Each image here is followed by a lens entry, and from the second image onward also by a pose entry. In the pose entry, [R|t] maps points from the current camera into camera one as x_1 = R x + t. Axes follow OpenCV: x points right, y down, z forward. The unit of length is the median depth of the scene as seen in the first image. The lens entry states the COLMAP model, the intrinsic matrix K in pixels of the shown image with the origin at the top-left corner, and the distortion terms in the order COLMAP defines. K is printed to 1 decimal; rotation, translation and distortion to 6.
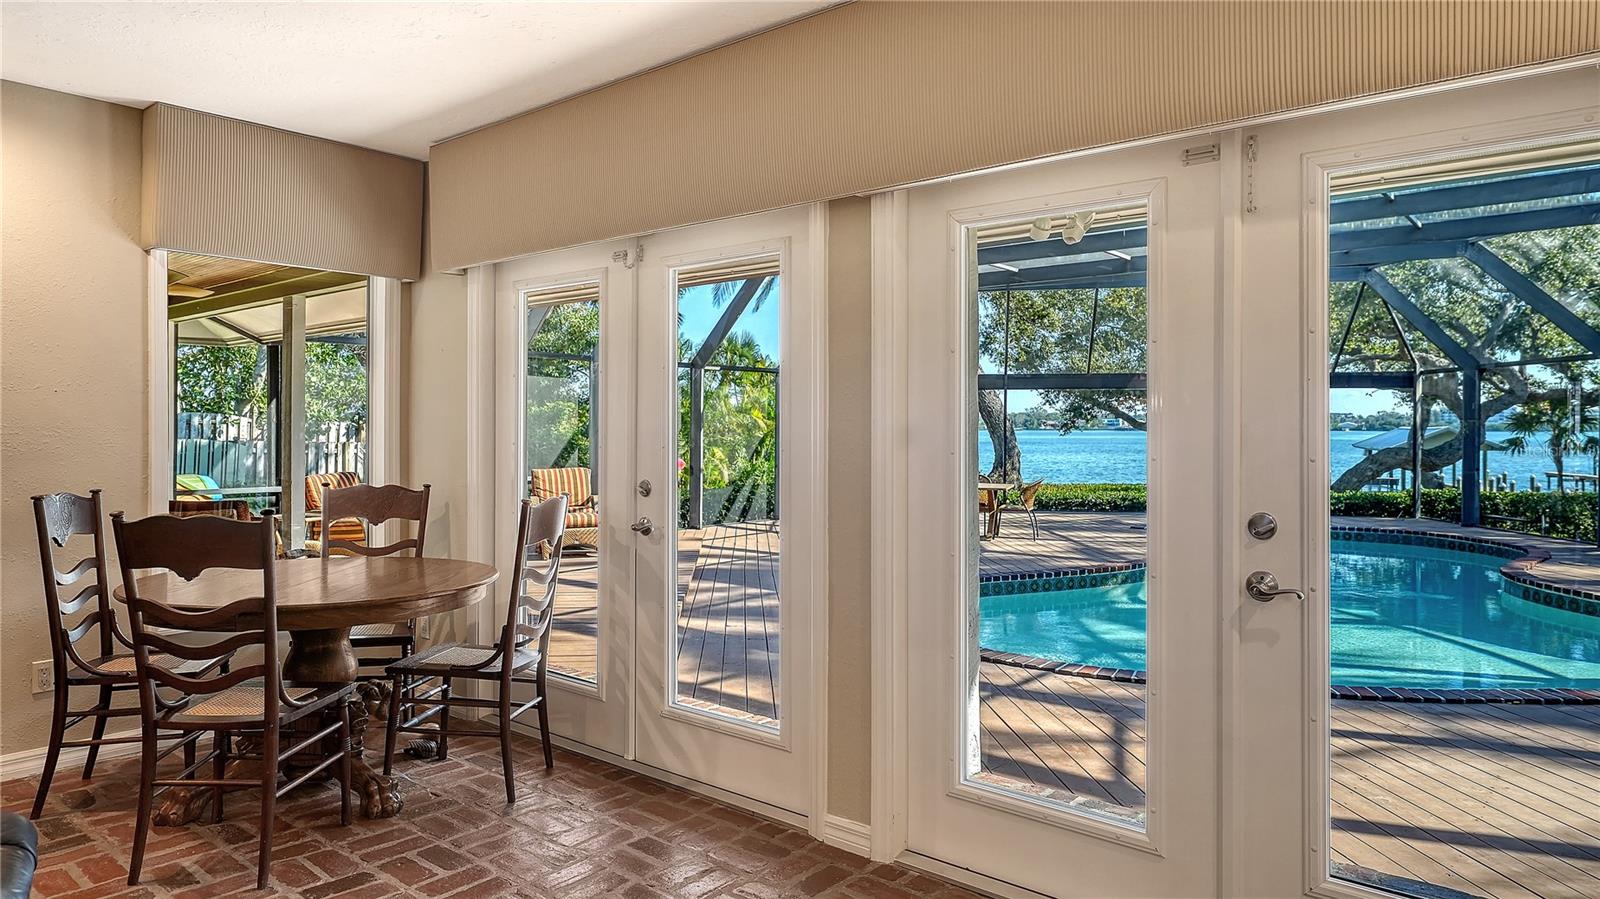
lens RADIAL K [[983.8, 0, 751.6], [0, 983.8, 431.4], [0, 0, 1]] dist [0.001414, 0.002741]
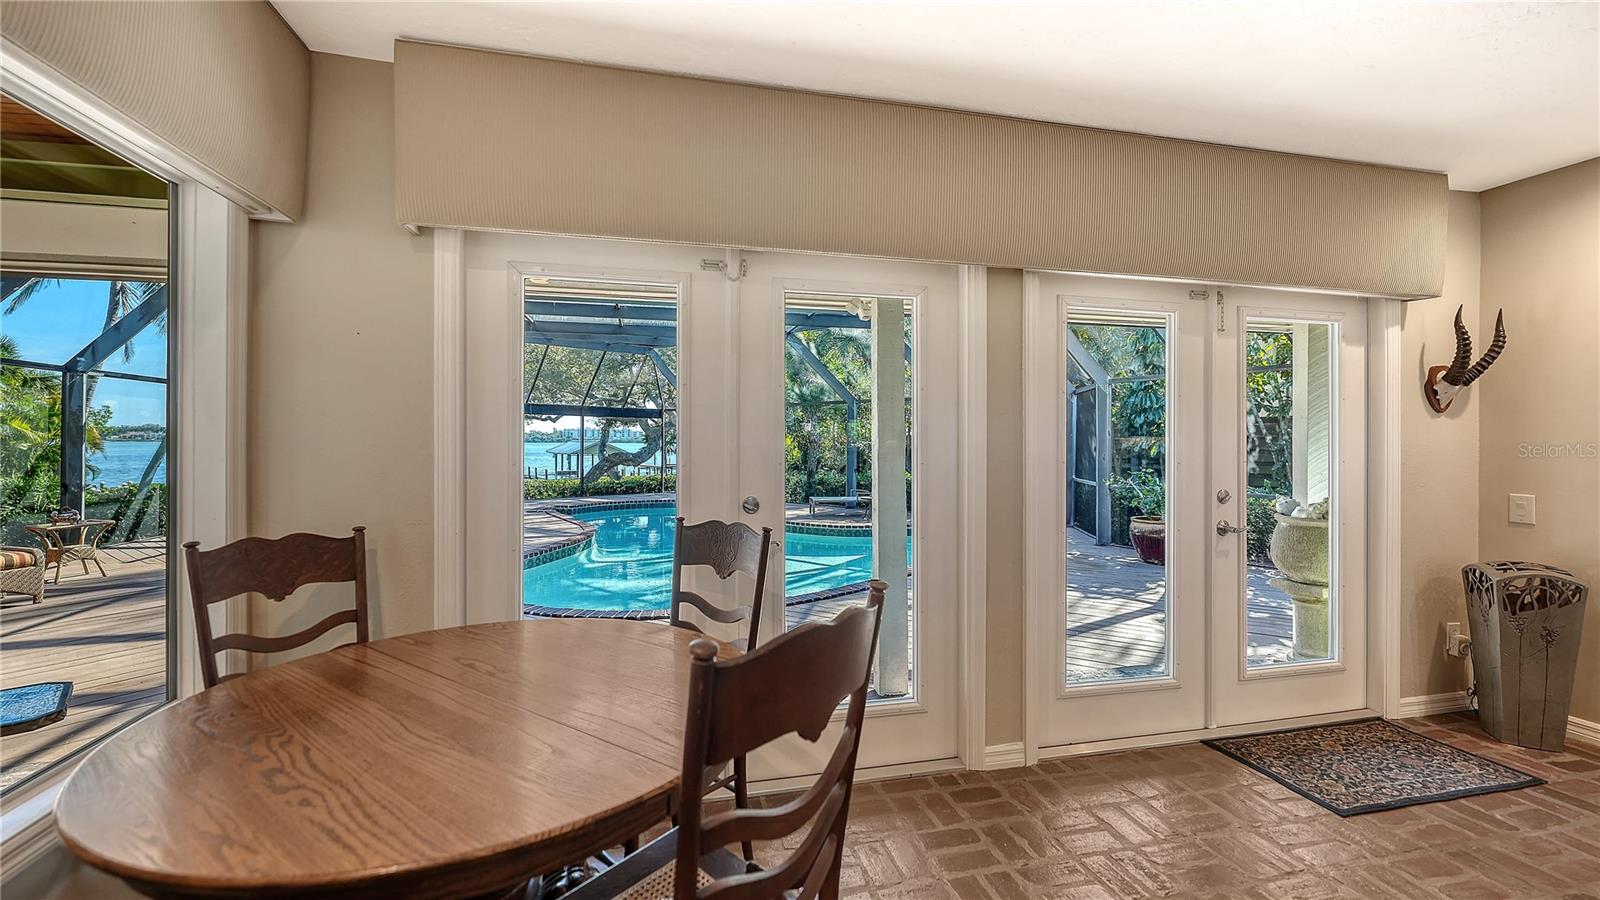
lens RADIAL K [[649.0, 0, 807.7], [0, 649.0, 448.9], [0, 0, 1]] dist [-0.003865, -0.000345]
pose [[0.586928, -0.007859, 0.809601, -0.405508], [0.000682, 0.999957, 0.009213, -0.003565], [-0.809639, -0.004855, 0.586909, 0.381073]]
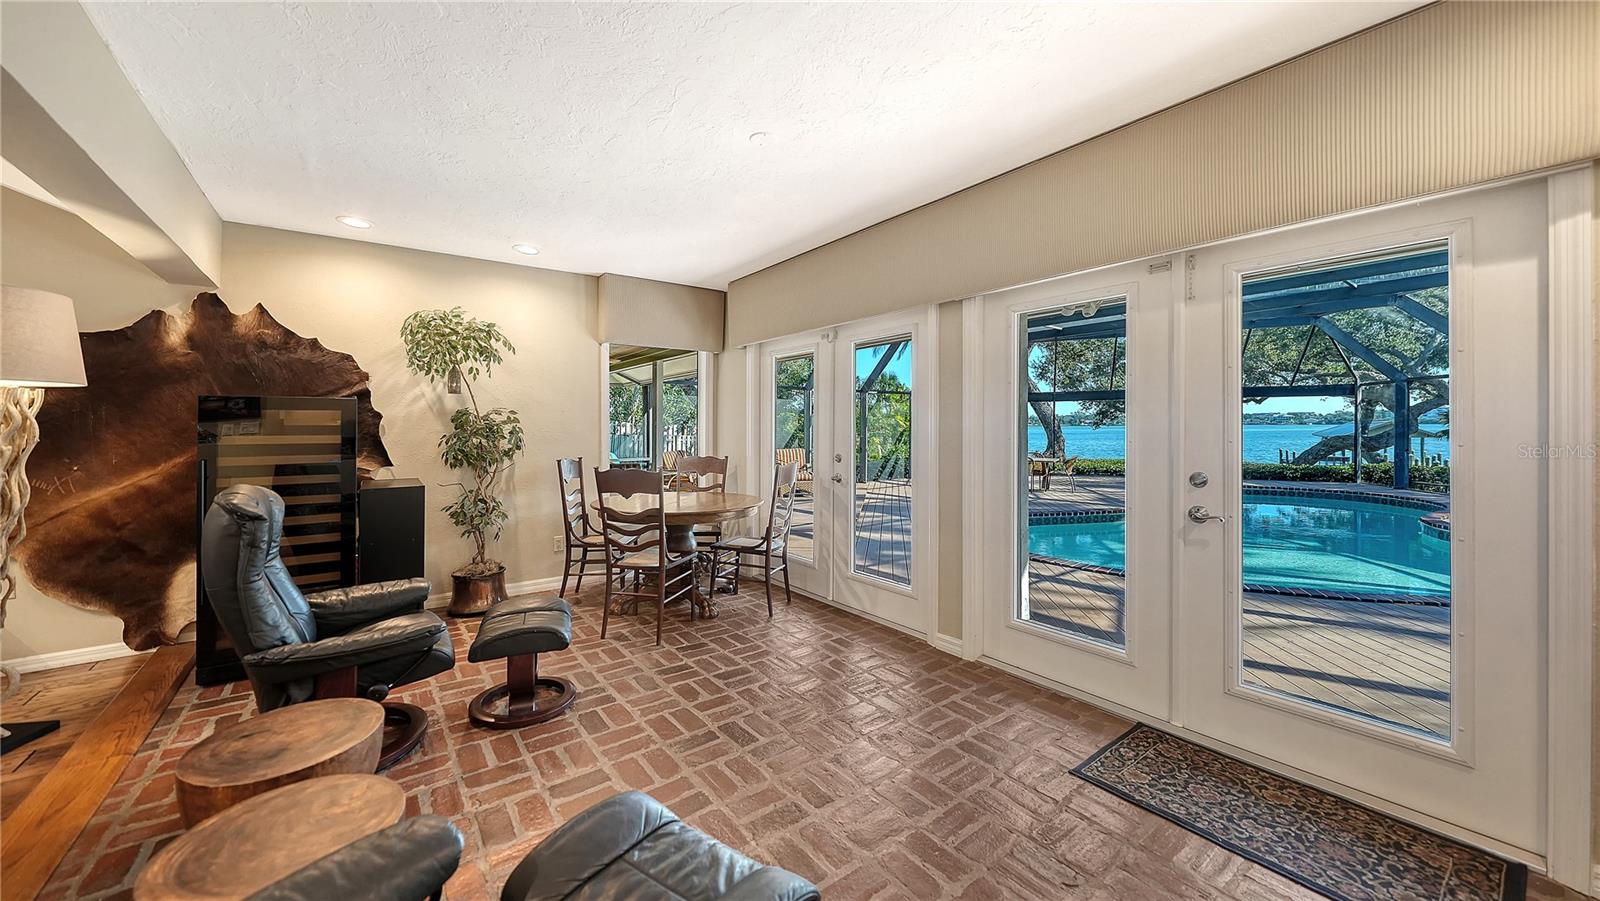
lens RADIAL K [[555.5, 0, 761.2], [0, 555.5, 435.9], [0, 0, 1]] dist [-0.002482, -0.000246]
pose [[0.971994, -0.004047, -0.234970, 0.000107], [0.007181, 0.999896, 0.012484, 0.000155], [0.234895, -0.013821, 0.971922, -0.054145]]
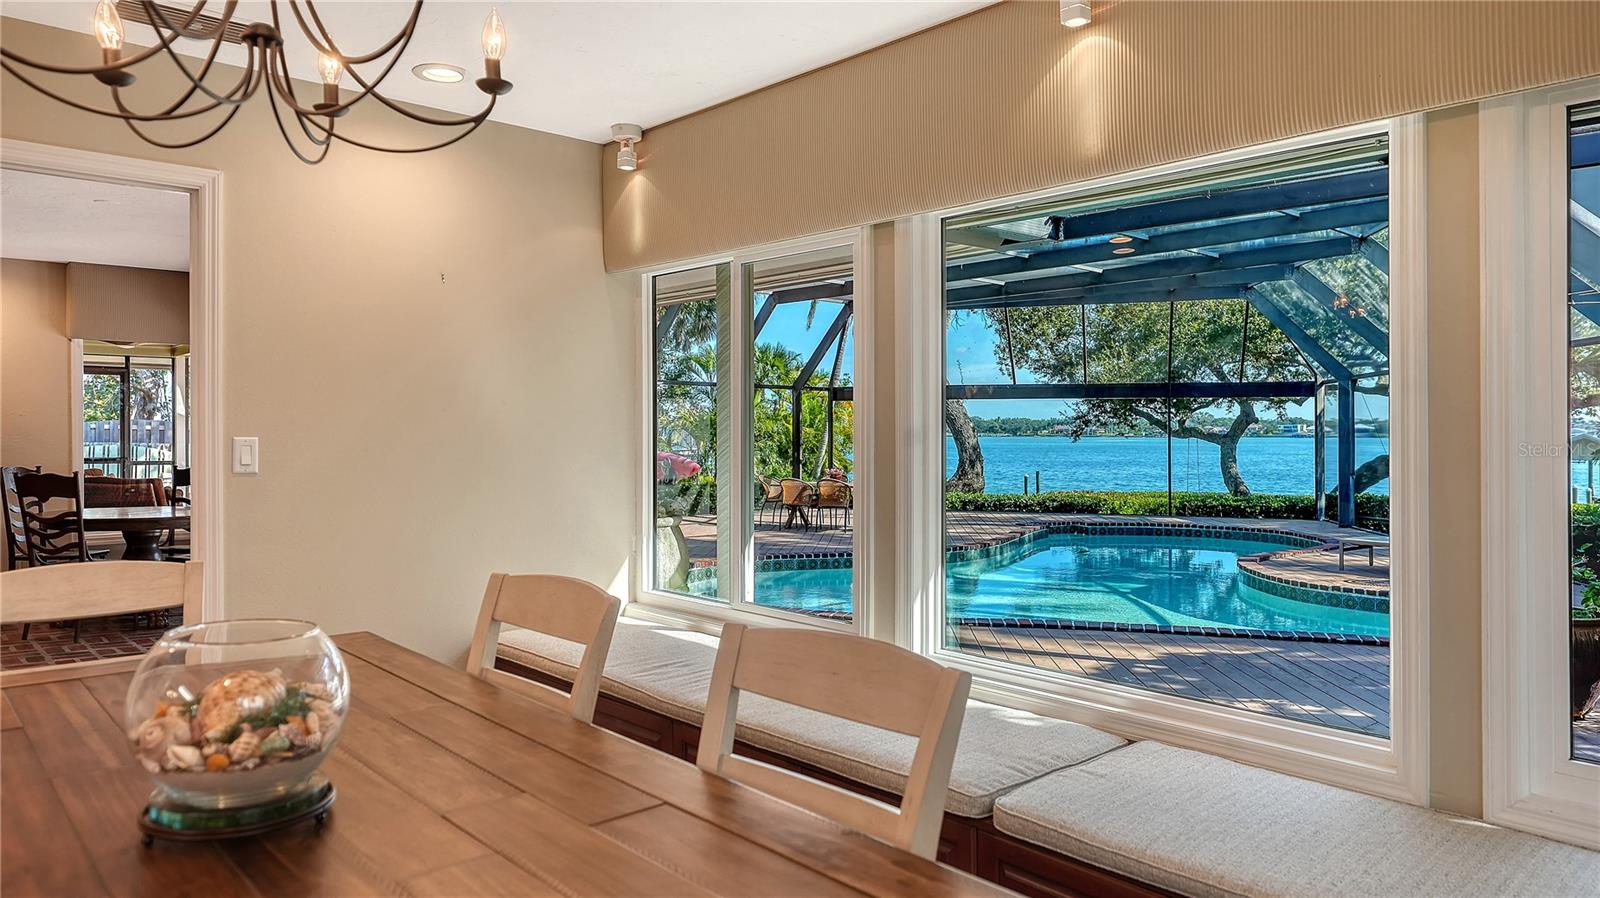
lens RADIAL K [[1051.1, 0, 761.3], [0, 1051.1, 453.1], [0, 0, 1]] dist [-0.009068, -0.004098]
pose [[0.991852, 0.001600, -0.127384, 0.659608], [0.000067, 0.999914, 0.013084, 0.004337], [0.127394, -0.012986, 0.991767, -0.560414]]
